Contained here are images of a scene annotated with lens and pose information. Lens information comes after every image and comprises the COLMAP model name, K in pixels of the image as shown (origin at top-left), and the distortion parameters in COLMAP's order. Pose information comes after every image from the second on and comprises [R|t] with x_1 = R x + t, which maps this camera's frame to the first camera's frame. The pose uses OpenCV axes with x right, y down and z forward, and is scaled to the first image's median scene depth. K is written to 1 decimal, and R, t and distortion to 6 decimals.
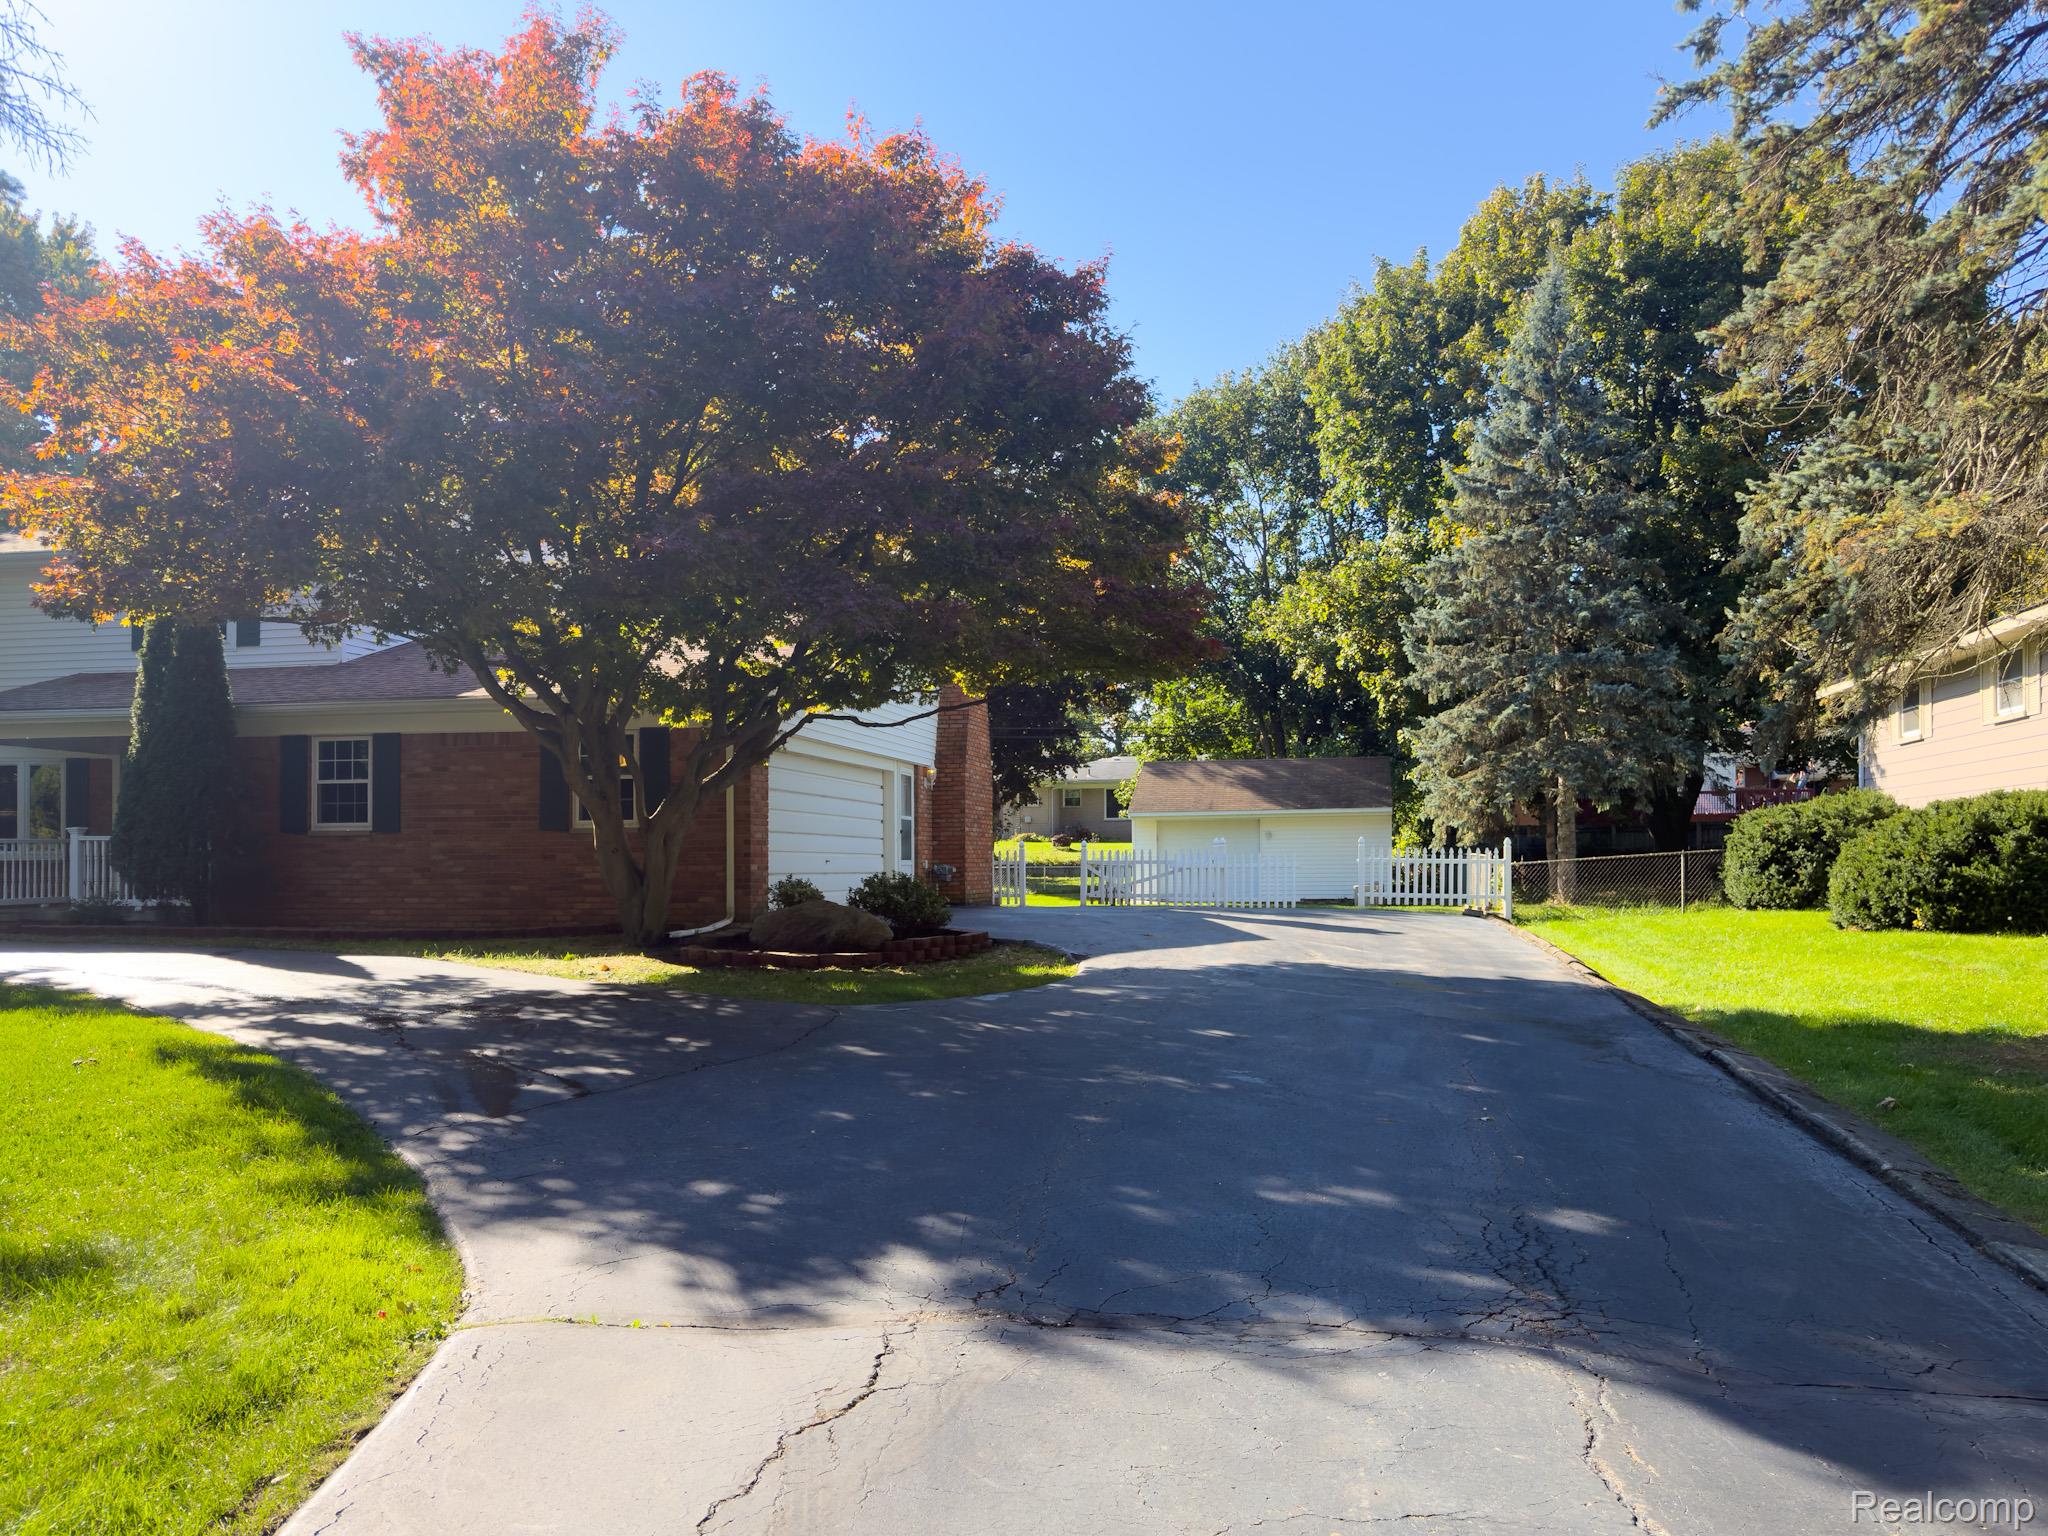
lens RADIAL K [[1432.7, 0, 1024.0], [0, 1432.7, 768.0], [0, 0, 1]] dist [-0.000824, -0.000119]
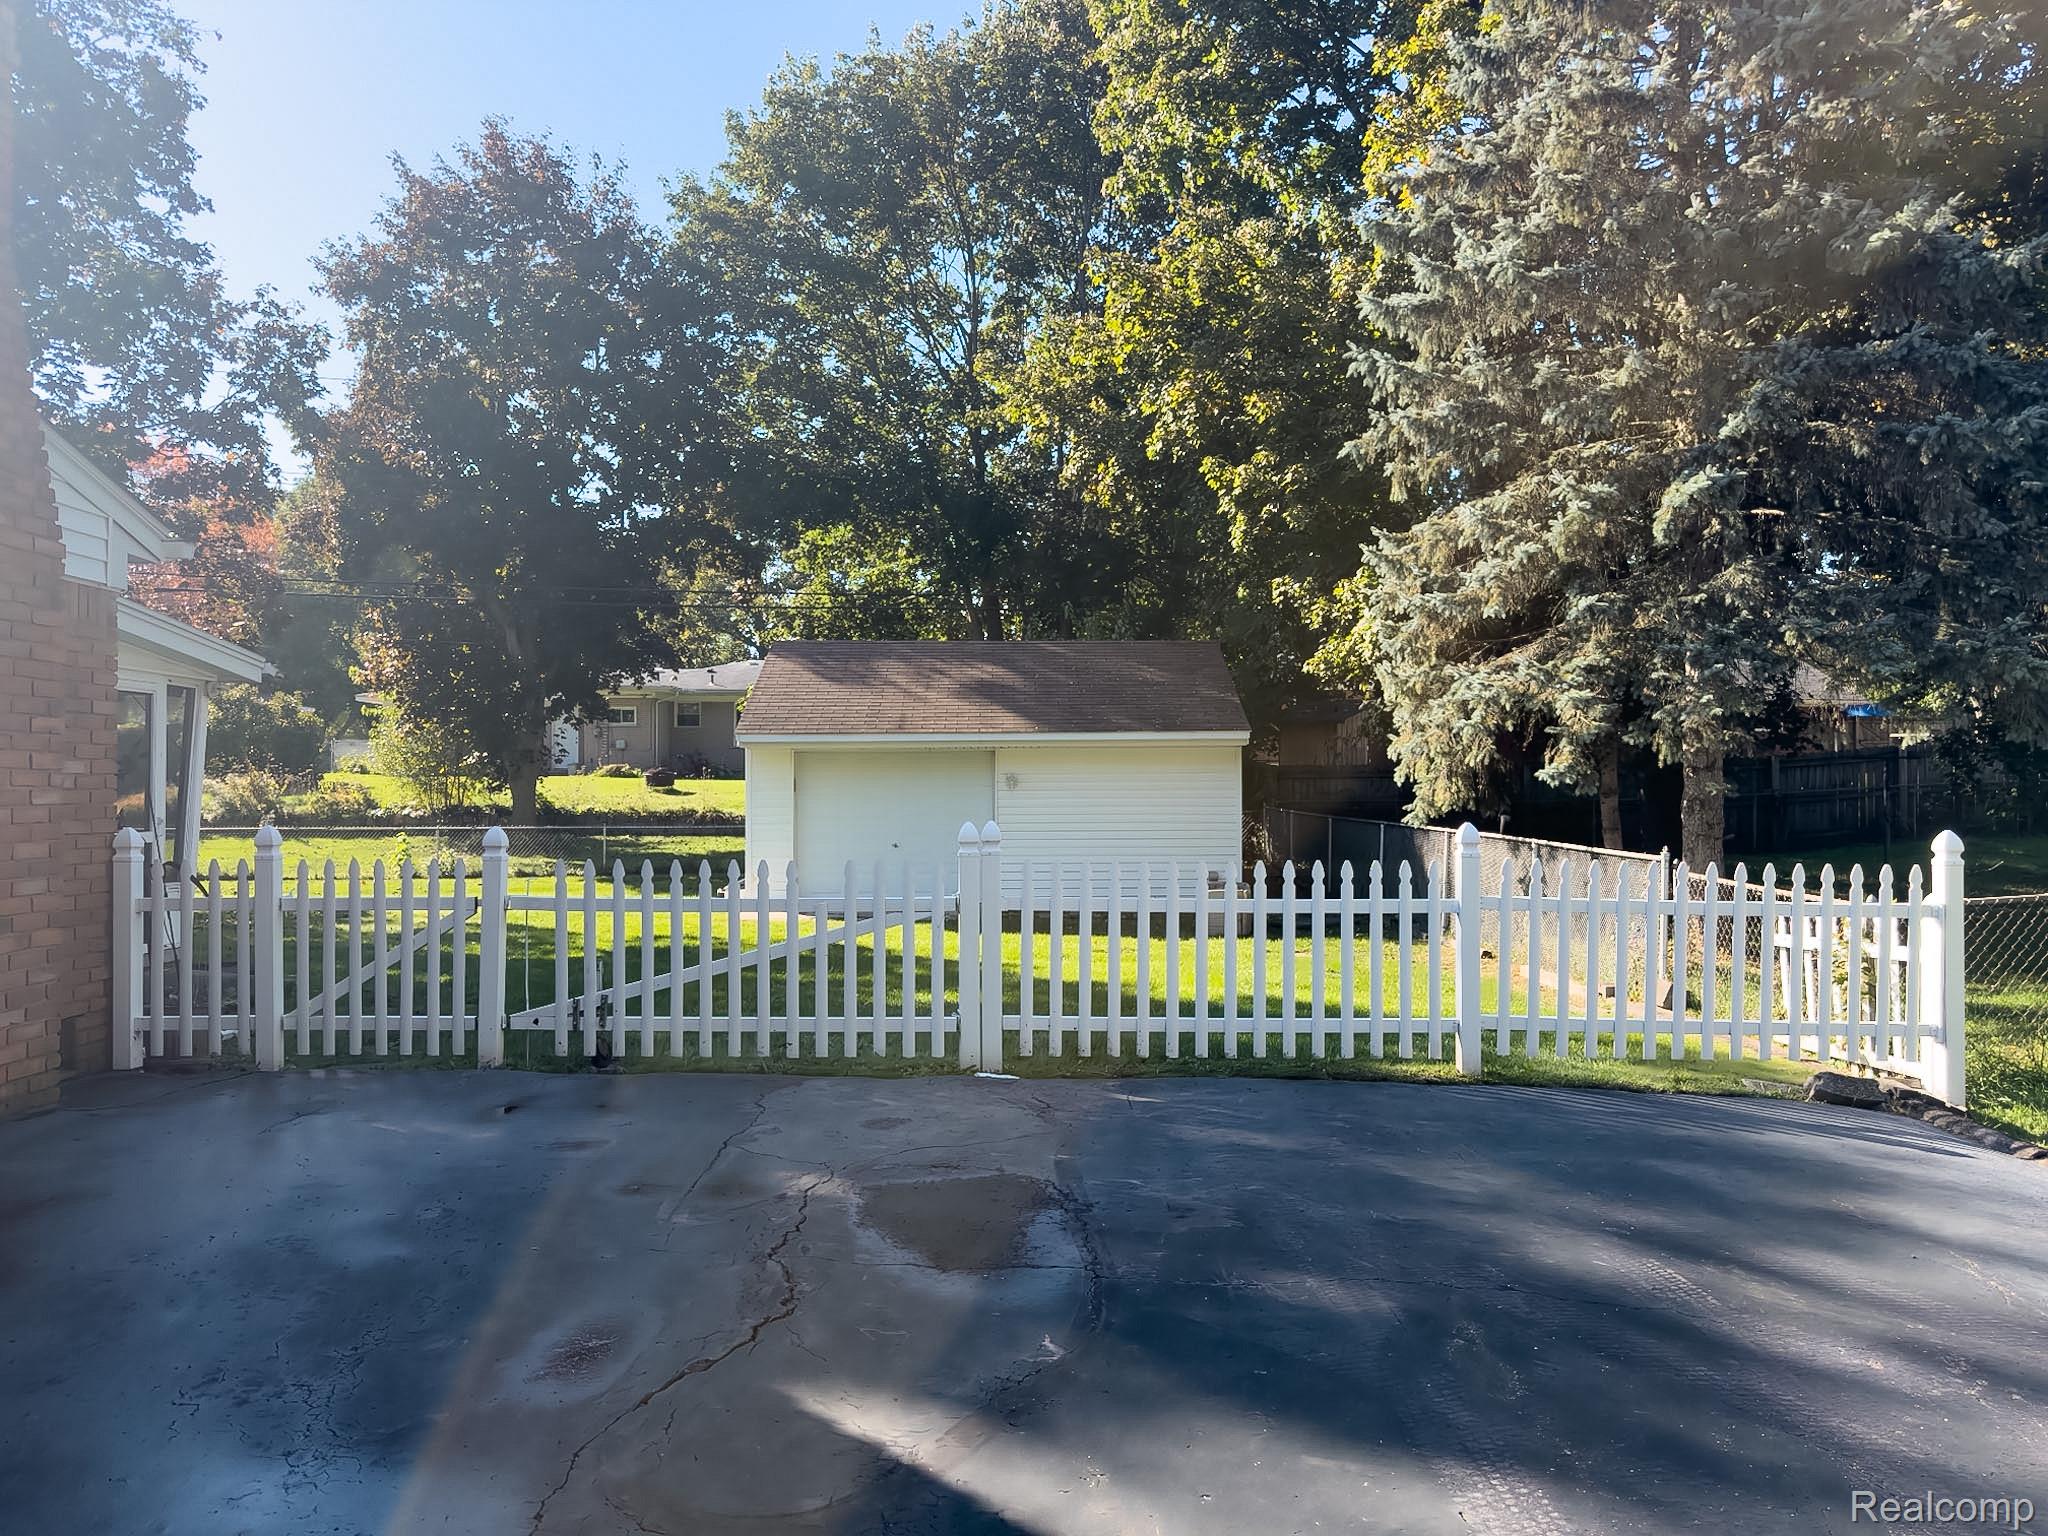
lens RADIAL K [[1522.4, 0, 993.2], [0, 1522.4, 810.0], [0, 0, 1]] dist [0.002654, -0.003940]
pose [[0.977891, 0.001156, 0.209112, 0.032936], [-0.017625, 0.996882, 0.076910, 0.009726], [-0.208371, -0.078895, 0.974863, 0.306746]]
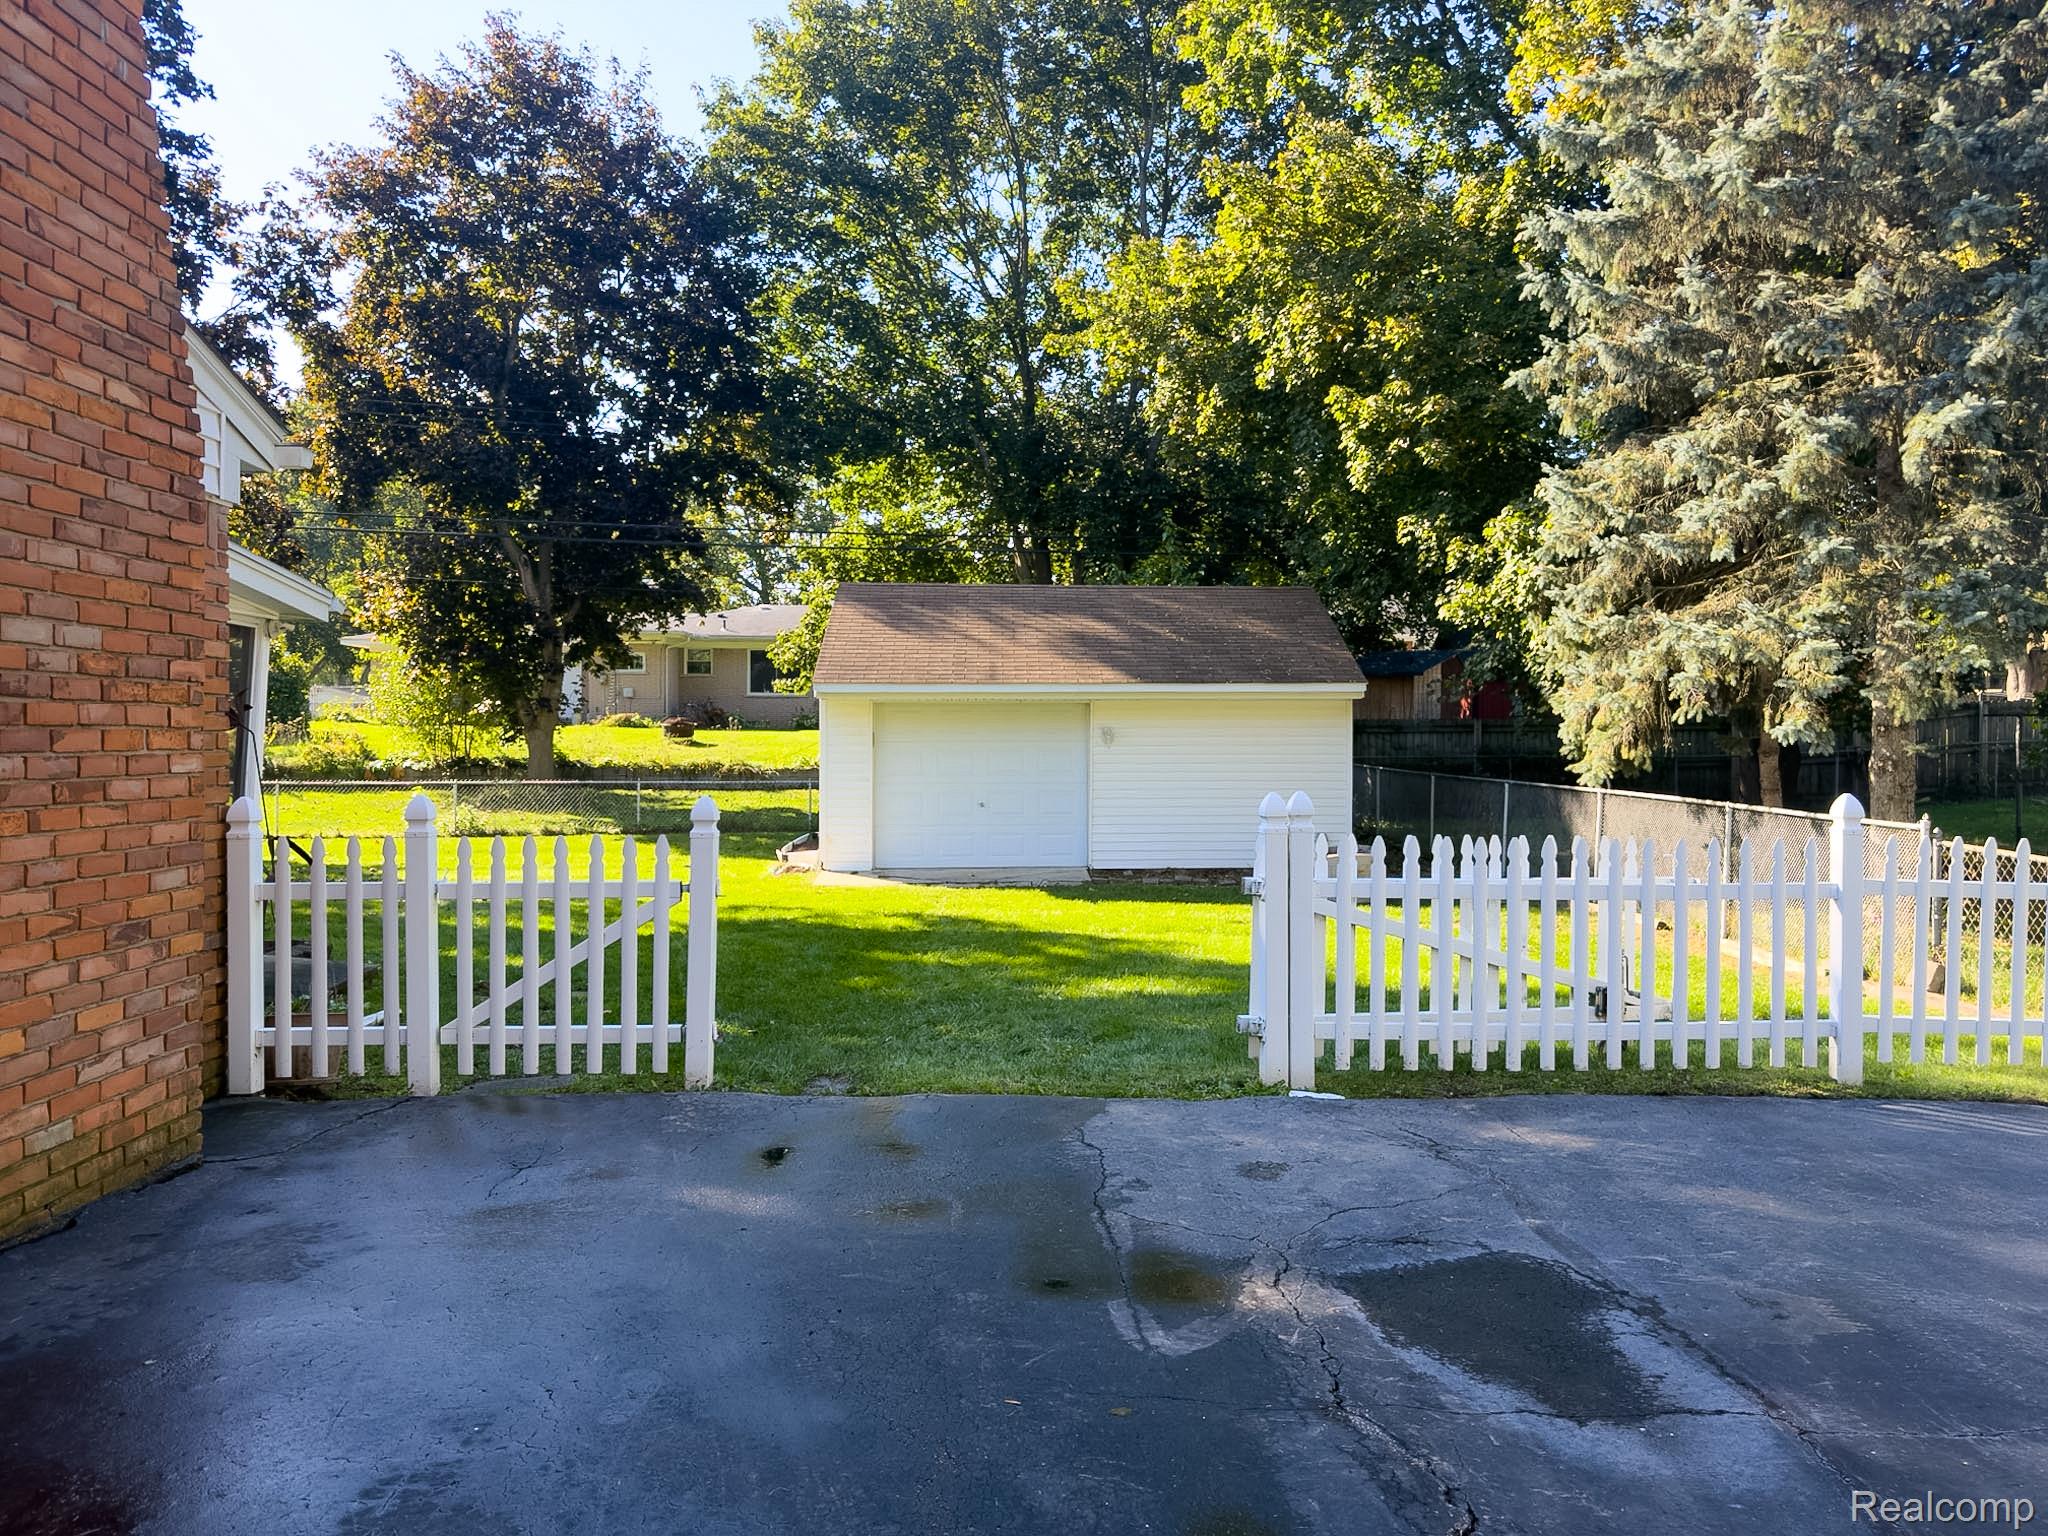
lens RADIAL K [[1562.9, 0, 1076.7], [0, 1562.9, 770.2], [0, 0, 1]] dist [-0.025015, 0.045899]
pose [[0.964079, 0.002272, 0.265605, 0.014234], [-0.024787, 0.996369, 0.081446, 0.010491], [-0.264456, -0.085104, 0.960635, 0.330630]]
